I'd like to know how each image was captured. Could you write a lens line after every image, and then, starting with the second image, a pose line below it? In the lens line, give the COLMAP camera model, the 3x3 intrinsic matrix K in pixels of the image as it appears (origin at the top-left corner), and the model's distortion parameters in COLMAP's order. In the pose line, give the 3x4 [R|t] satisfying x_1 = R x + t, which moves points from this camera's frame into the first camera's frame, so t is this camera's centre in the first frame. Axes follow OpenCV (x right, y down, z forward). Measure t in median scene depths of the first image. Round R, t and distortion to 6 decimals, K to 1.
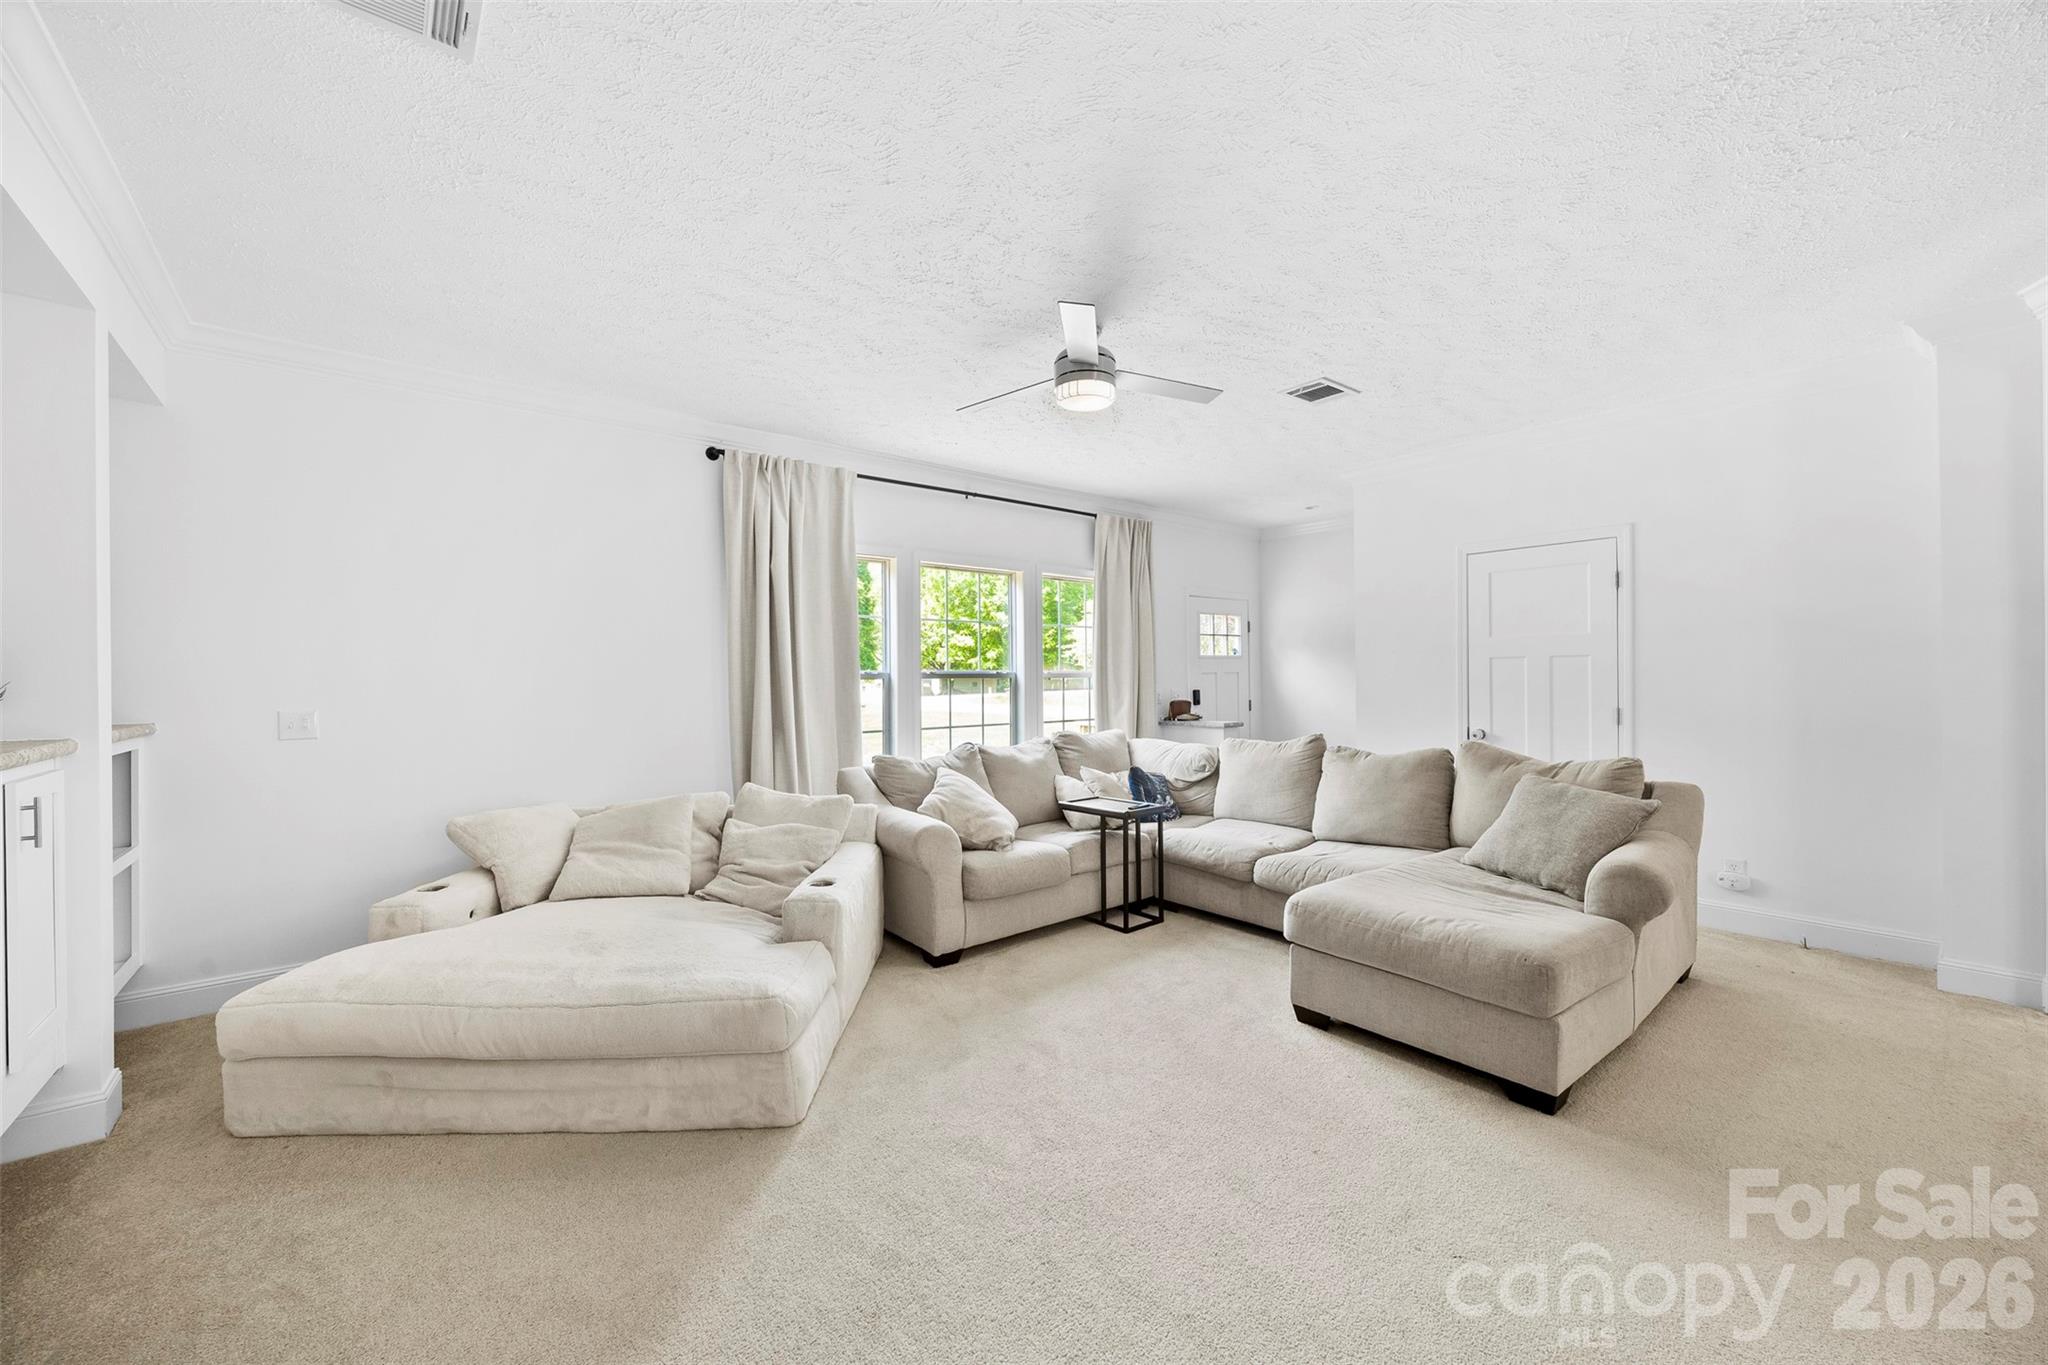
lens RADIAL K [[789.6, 0, 1019.2], [0, 789.6, 680.8], [0, 0, 1]] dist [0.000419, -0.001036]
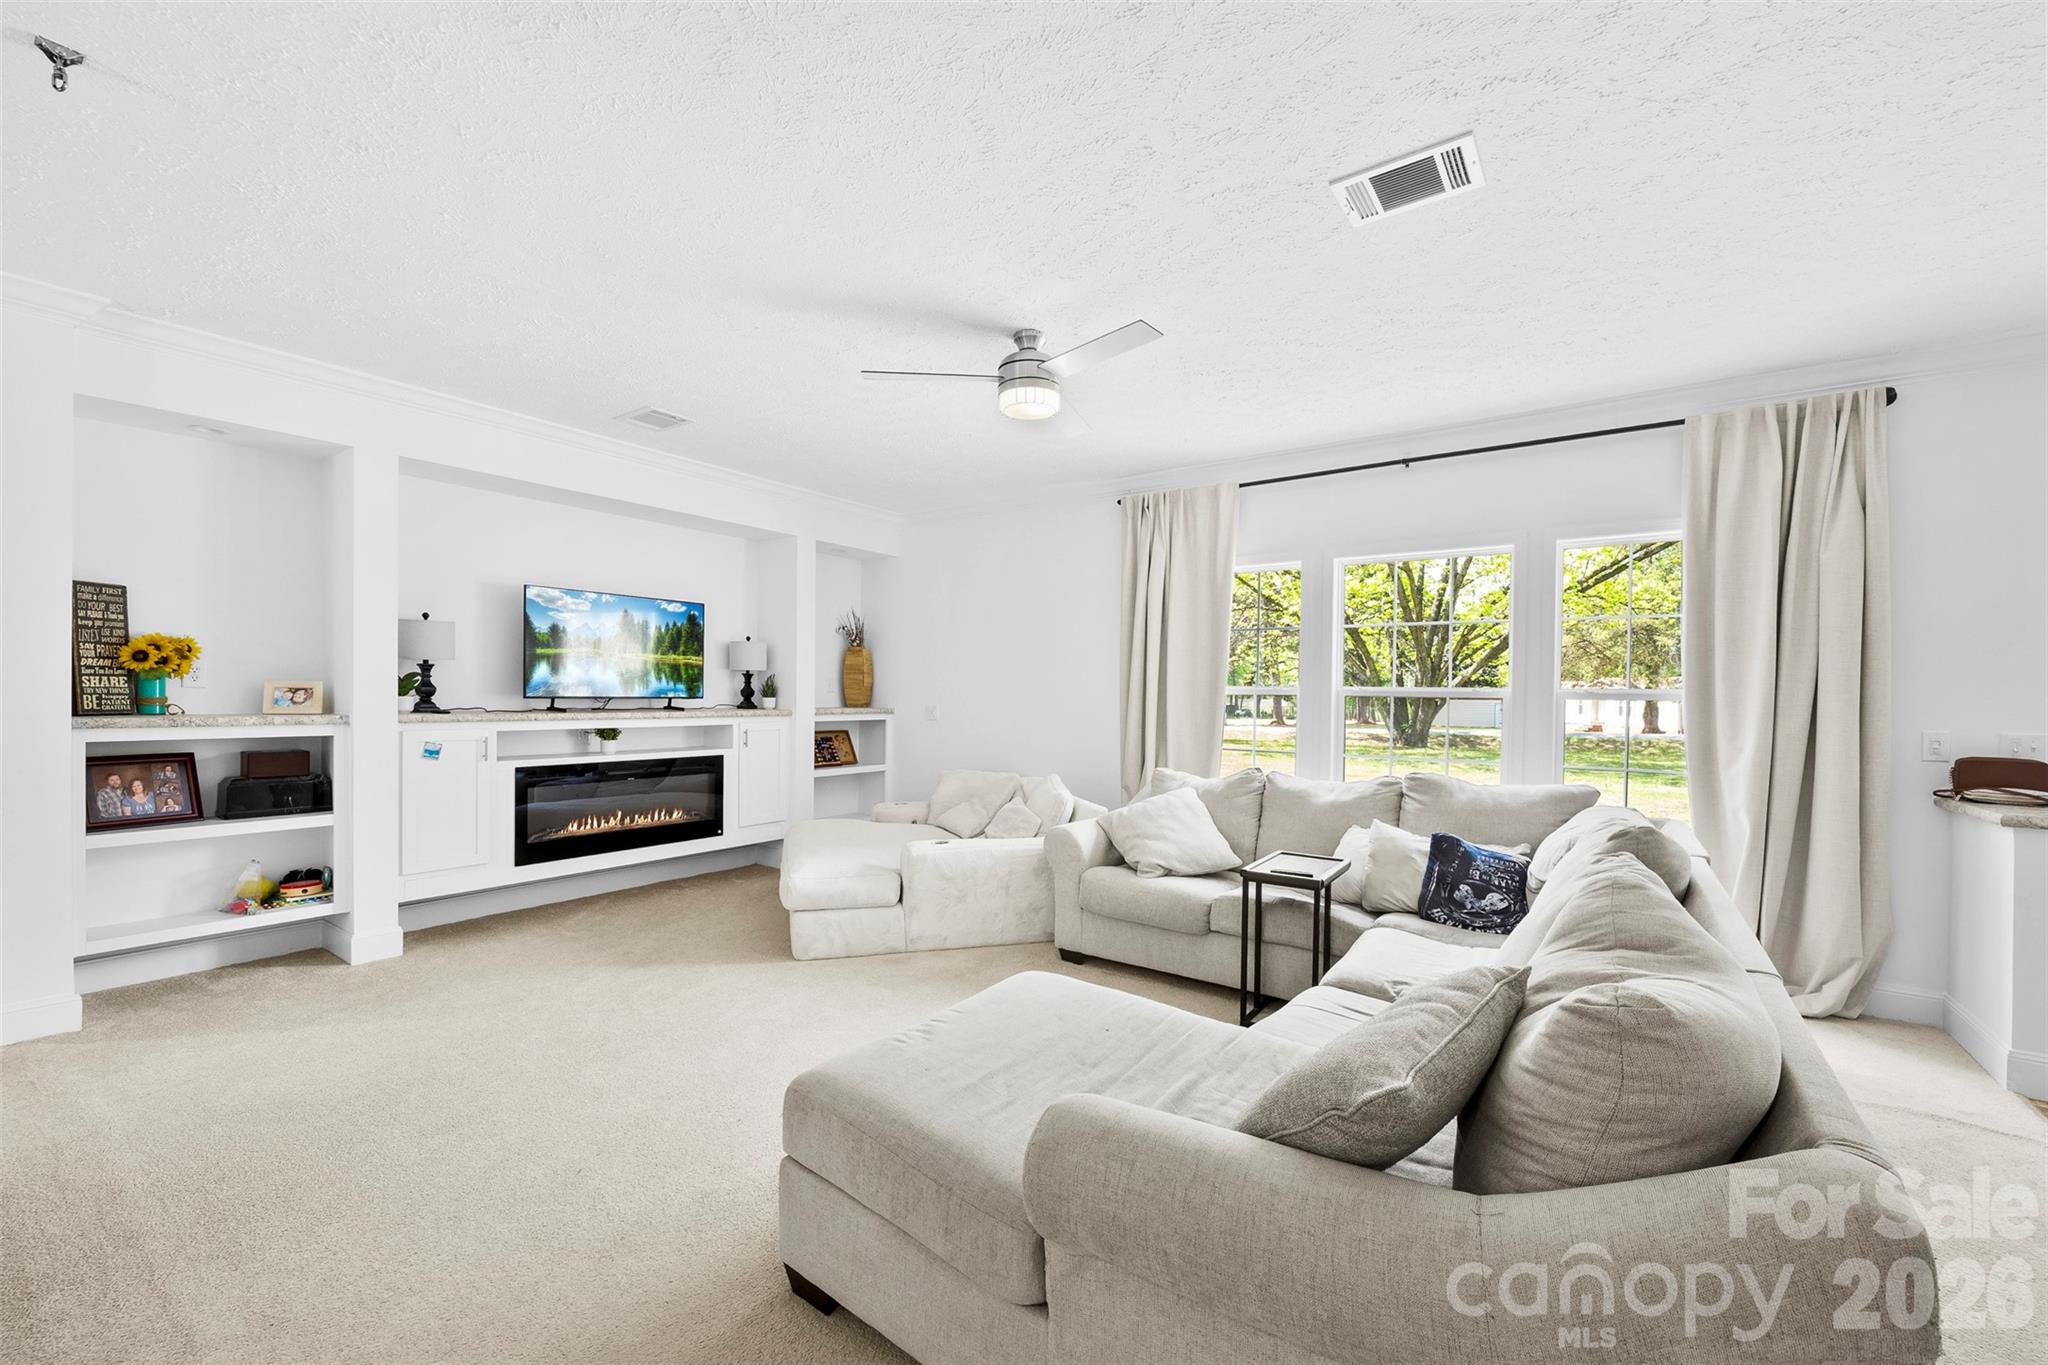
lens RADIAL K [[789.6, 0, 1021.4], [0, 789.6, 709.4], [0, 0, 1]] dist [0.000419, -0.001036]
pose [[0.258057, 0.035881, -0.965463, 0.764883], [-0.016888, 0.999325, 0.032625, -0.013393], [0.965982, 0.007886, 0.258489, 0.549626]]
